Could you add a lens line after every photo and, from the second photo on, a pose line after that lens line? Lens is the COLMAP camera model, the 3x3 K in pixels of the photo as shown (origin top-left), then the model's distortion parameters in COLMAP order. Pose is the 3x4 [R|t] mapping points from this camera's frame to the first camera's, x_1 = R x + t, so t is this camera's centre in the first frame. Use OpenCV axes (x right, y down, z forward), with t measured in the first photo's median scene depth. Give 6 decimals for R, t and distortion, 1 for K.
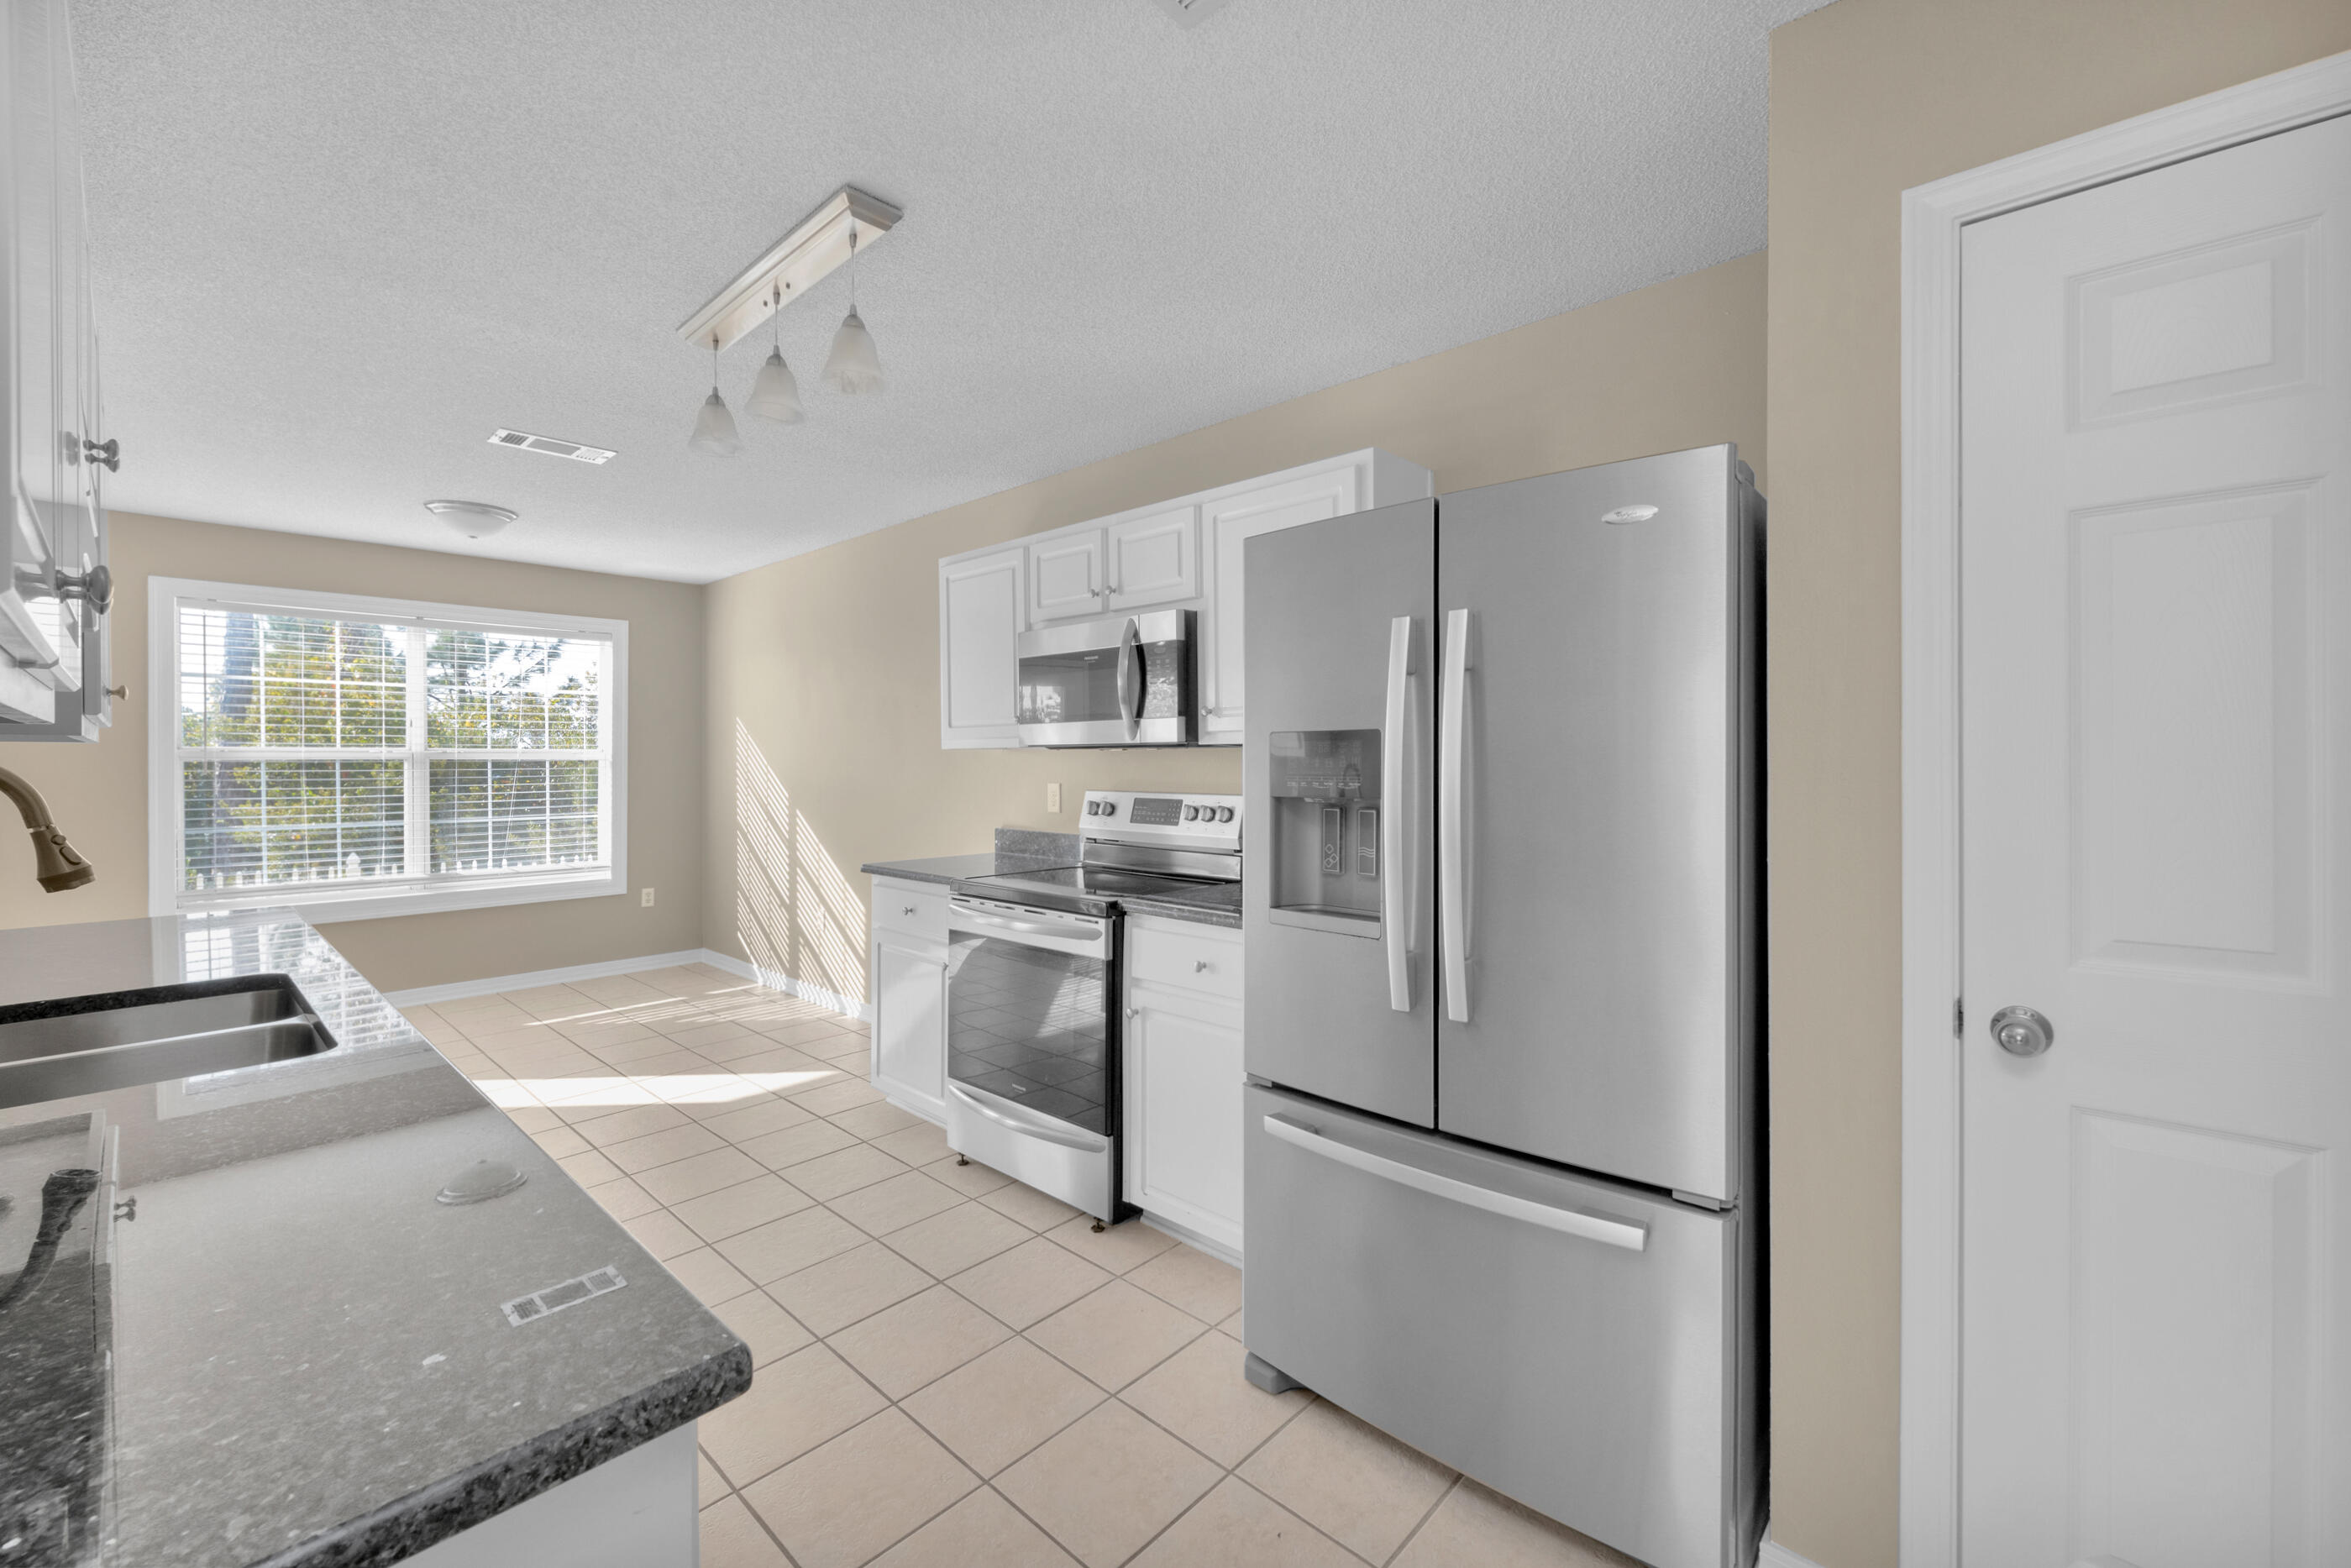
lens RADIAL K [[959.6, 0, 1199.4], [0, 959.6, 769.0], [0, 0, 1]] dist [0.010815, -0.000844]
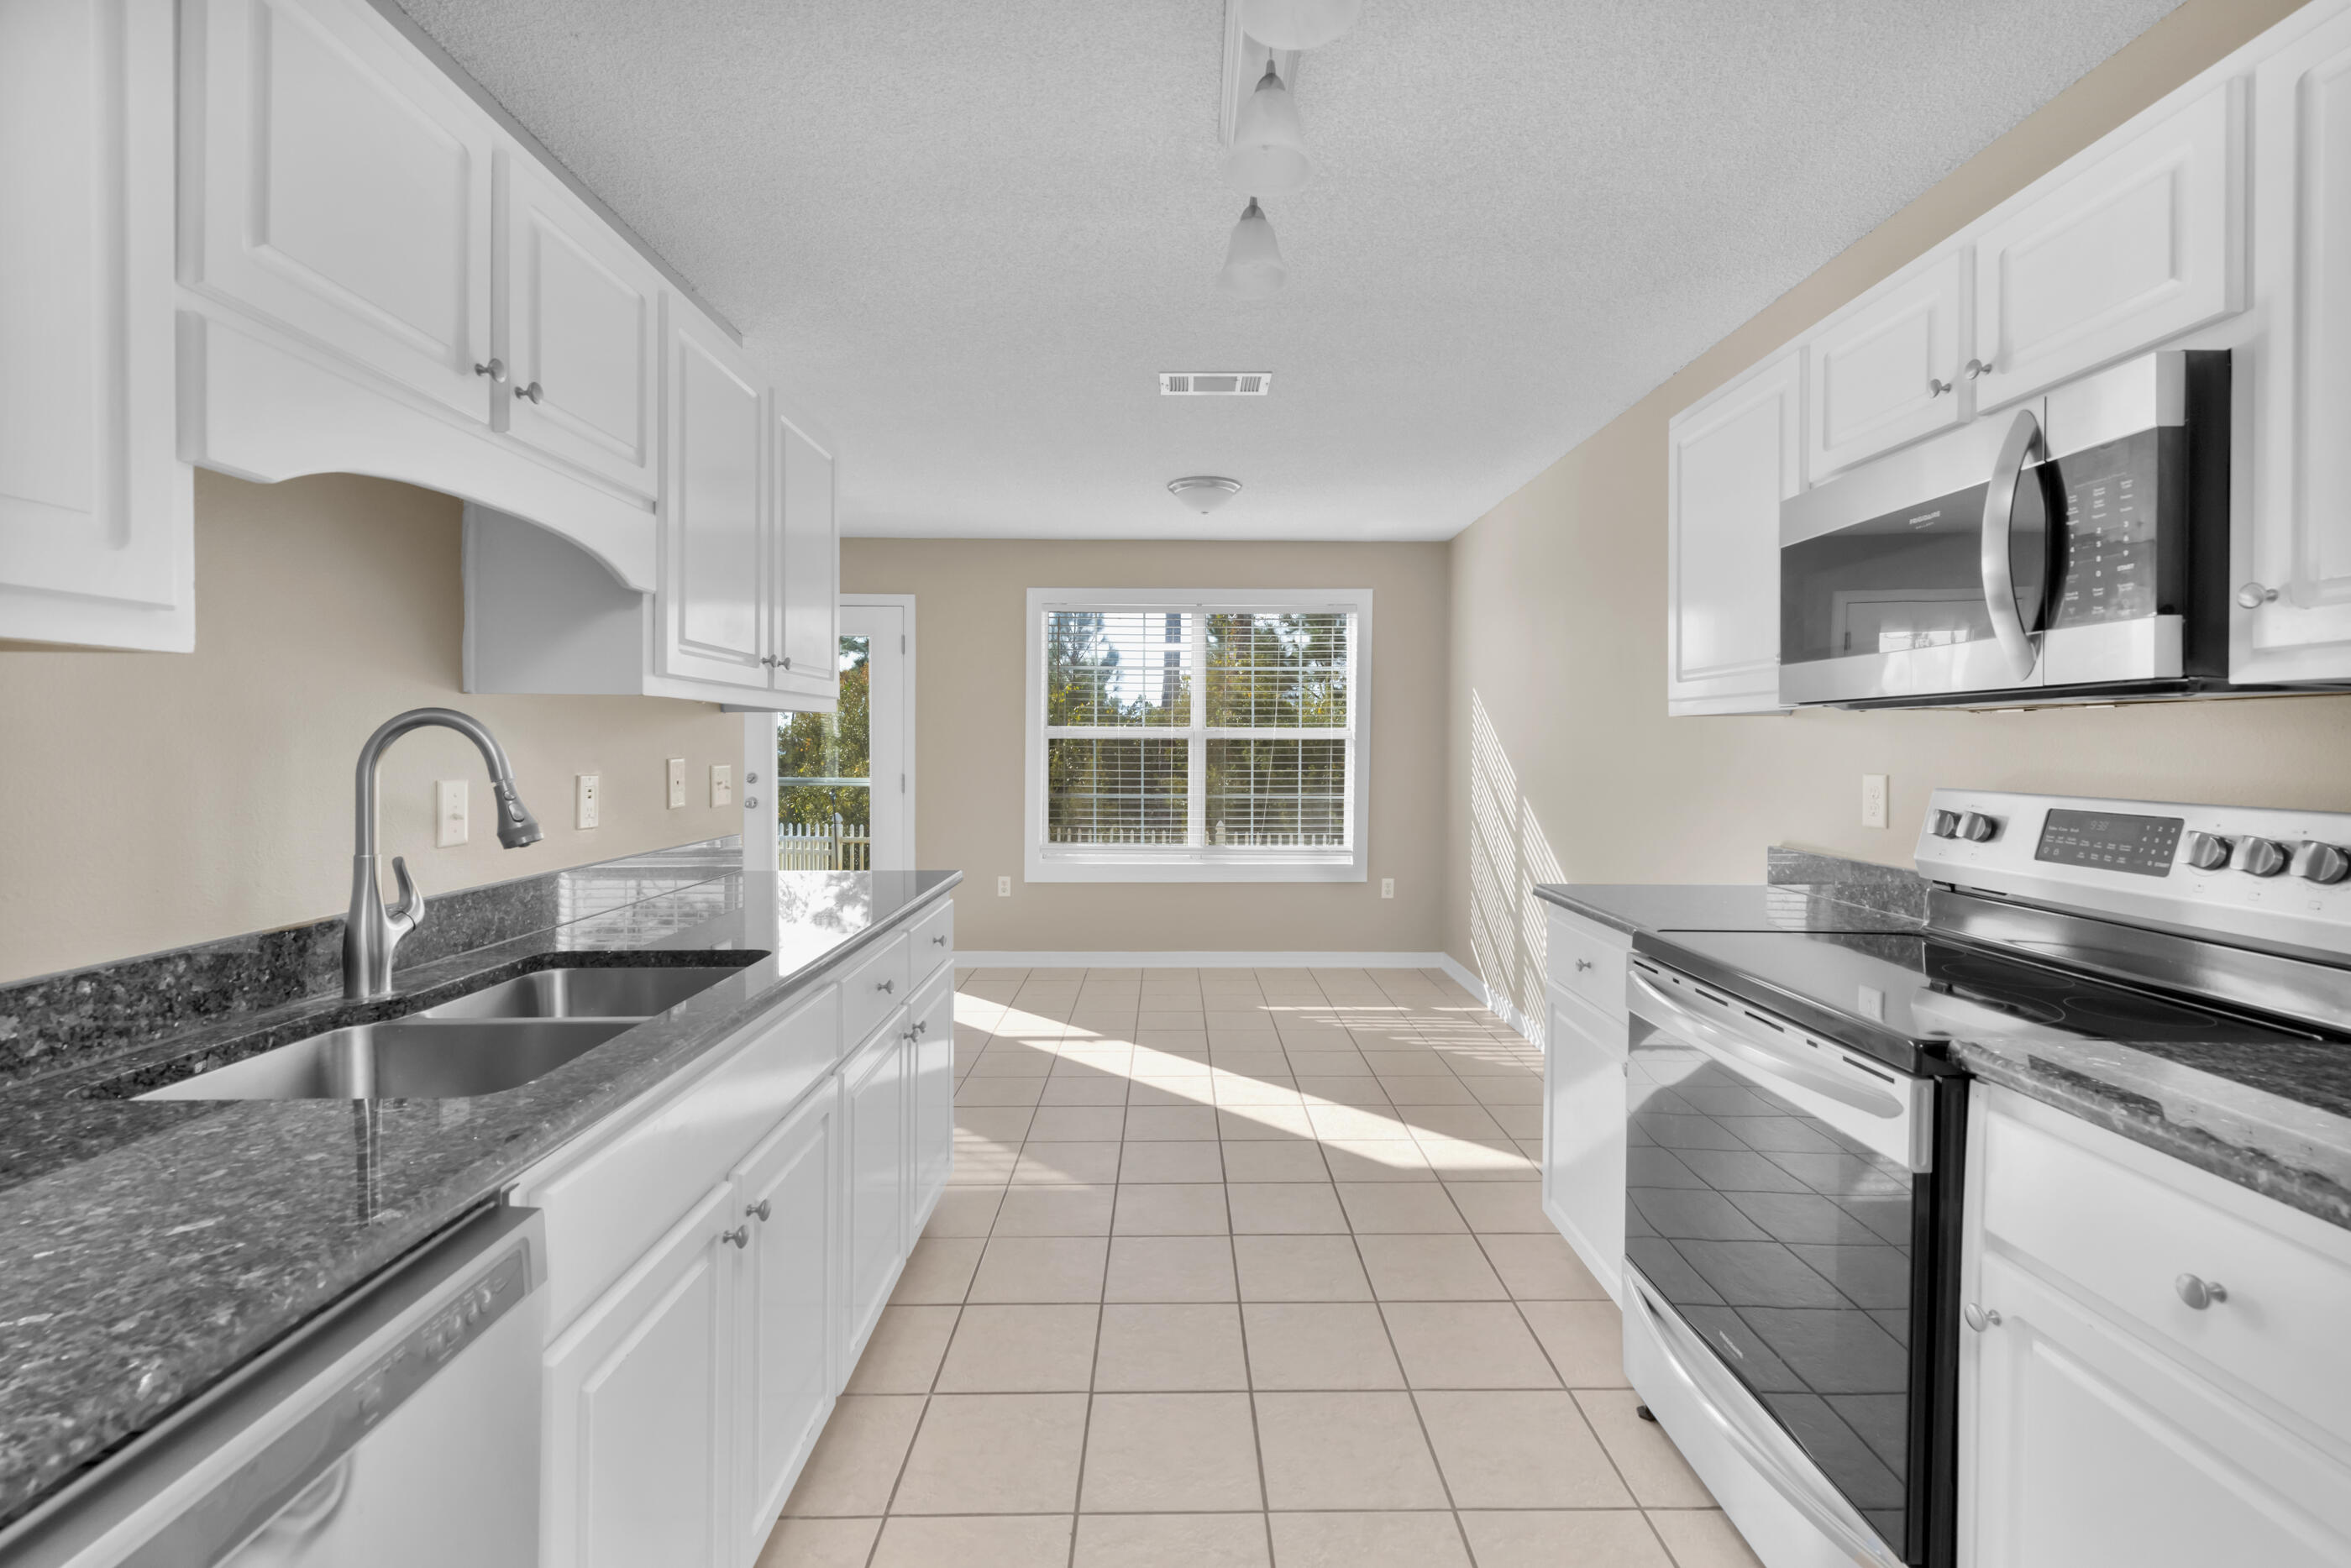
lens RADIAL K [[1043.3, 0, 1172.2], [0, 1043.3, 769.0], [0, 0, 1]] dist [0.010322, -0.001237]
pose [[0.684728, 0.019471, -0.728538, 0.013297], [-0.007166, 0.999775, 0.019985, 0.002693], [0.728763, -0.008463, 0.684713, 0.281939]]
